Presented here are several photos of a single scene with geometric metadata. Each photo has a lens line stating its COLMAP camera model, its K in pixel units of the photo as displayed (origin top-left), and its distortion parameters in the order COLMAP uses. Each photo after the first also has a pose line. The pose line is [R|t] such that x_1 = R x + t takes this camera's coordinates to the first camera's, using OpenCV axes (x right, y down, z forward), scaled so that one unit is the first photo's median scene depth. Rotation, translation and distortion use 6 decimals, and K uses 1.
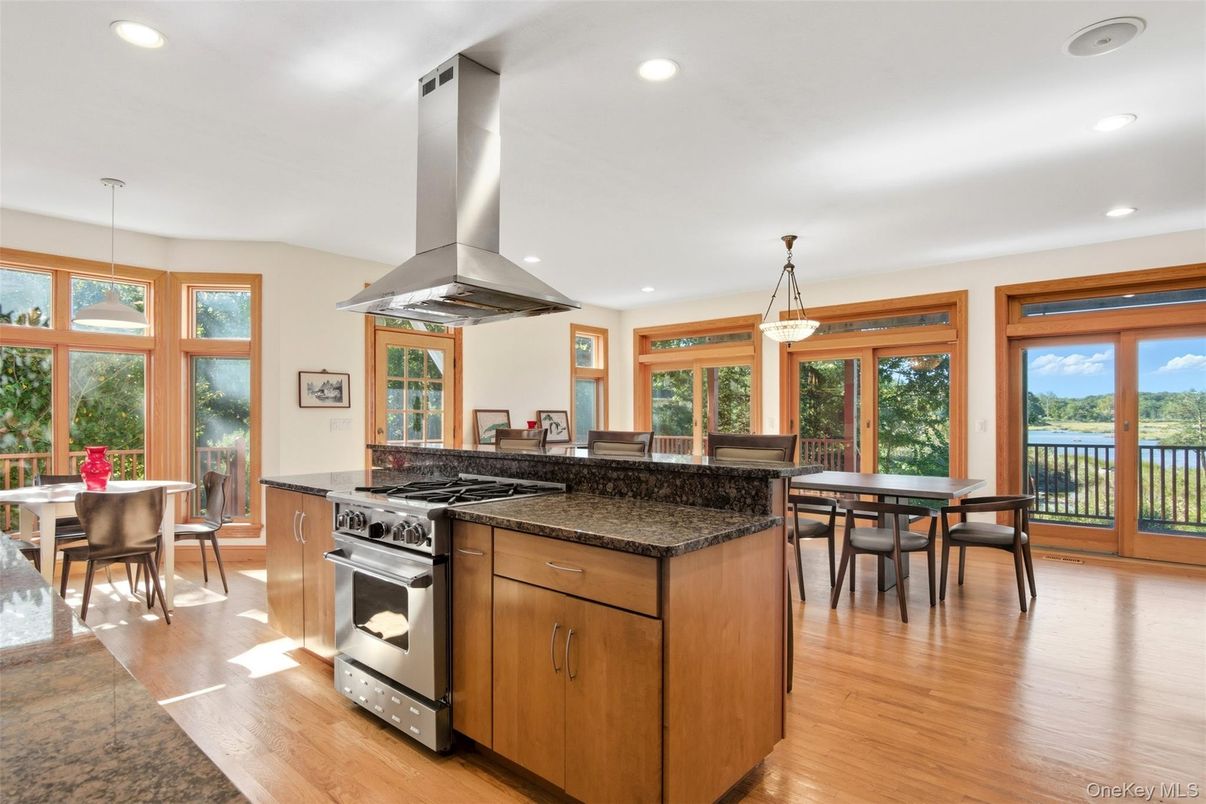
lens RADIAL K [[624.0, 0, 601.1], [0, 624.0, 410.1], [0, 0, 1]] dist [-0.011525, -0.006489]
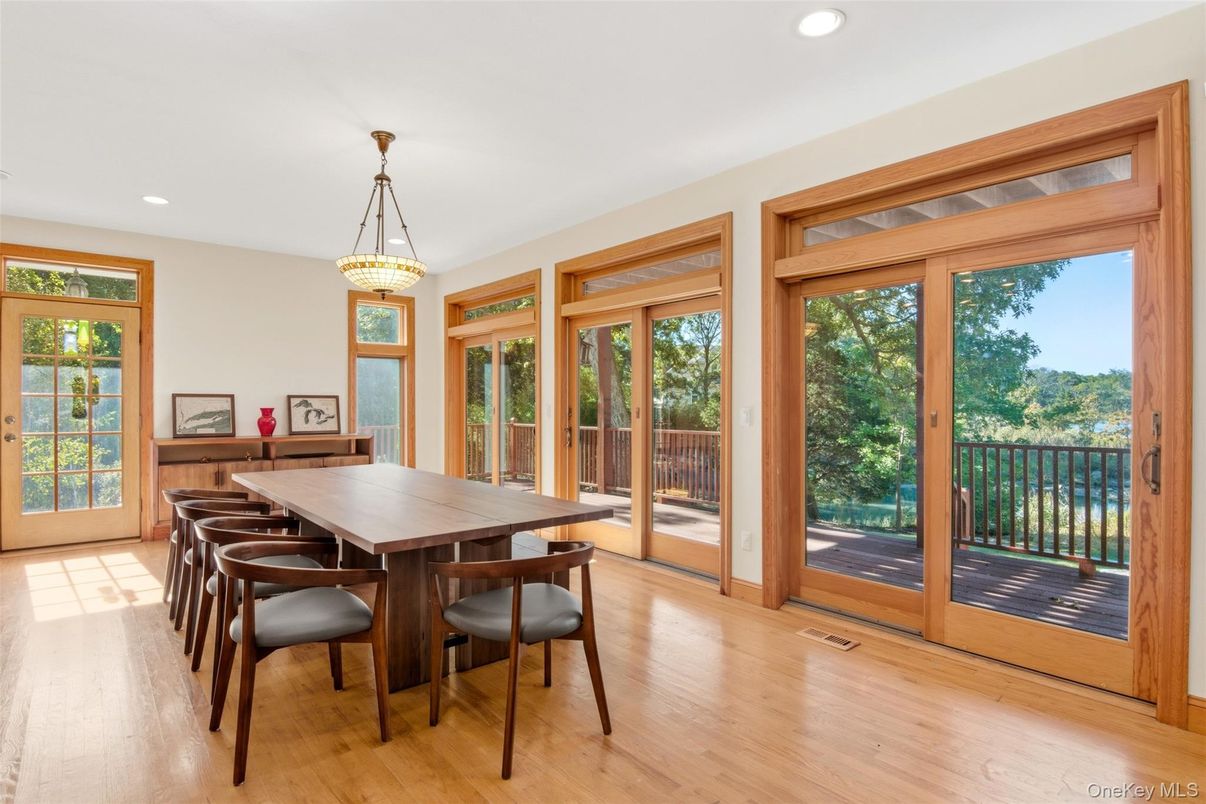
lens RADIAL K [[624.0, 0, 606.1], [0, 624.0, 399.6], [0, 0, 1]] dist [-0.011525, -0.006489]
pose [[0.987636, 0.002433, -0.156744, 0.648025], [-0.002499, 0.999997, -0.000224, 0.008407], [0.156743, 0.000613, 0.987639, 0.372107]]
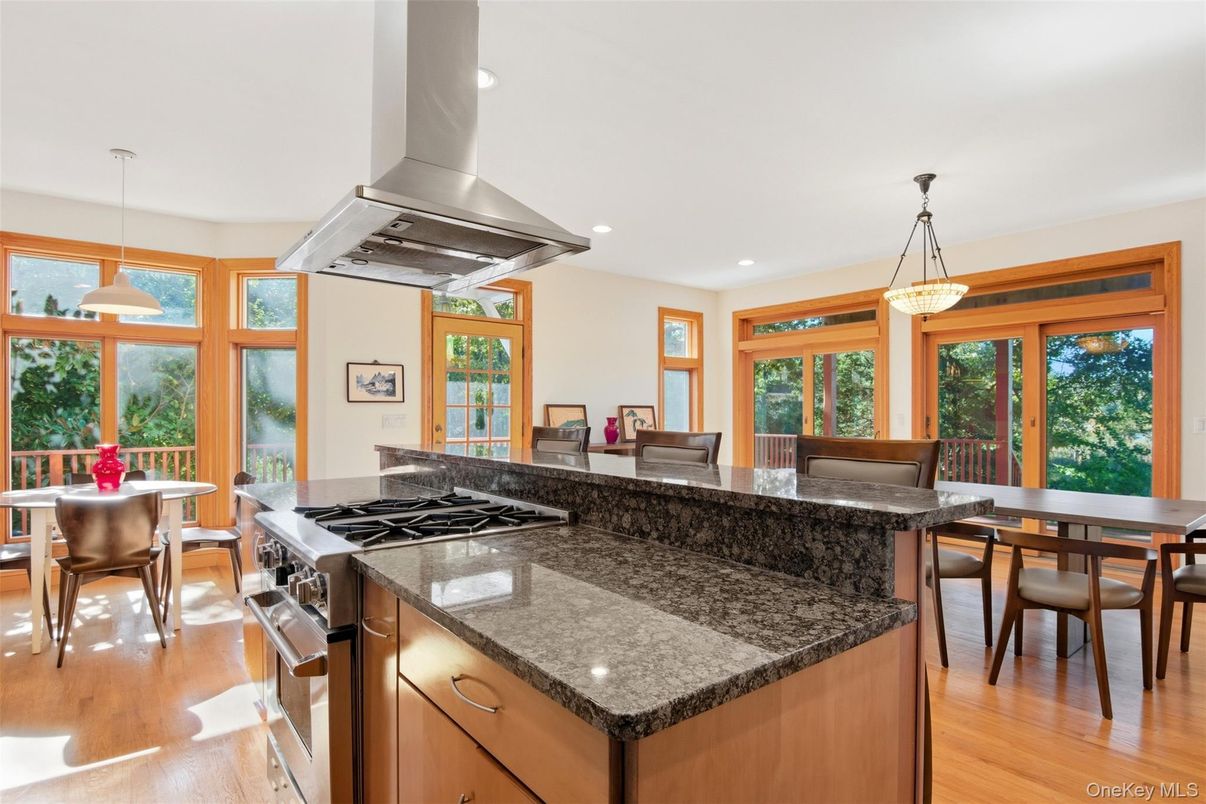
lens RADIAL K [[624.0, 0, 600.9], [0, 624.0, 411.1], [0, 0, 1]] dist [-0.011525, -0.006489]
pose [[0.983006, -0.000151, -0.183575, 0.051613], [0.001597, 0.999969, 0.007731, 0.002678], [0.183568, -0.007893, 0.982975, 0.178527]]
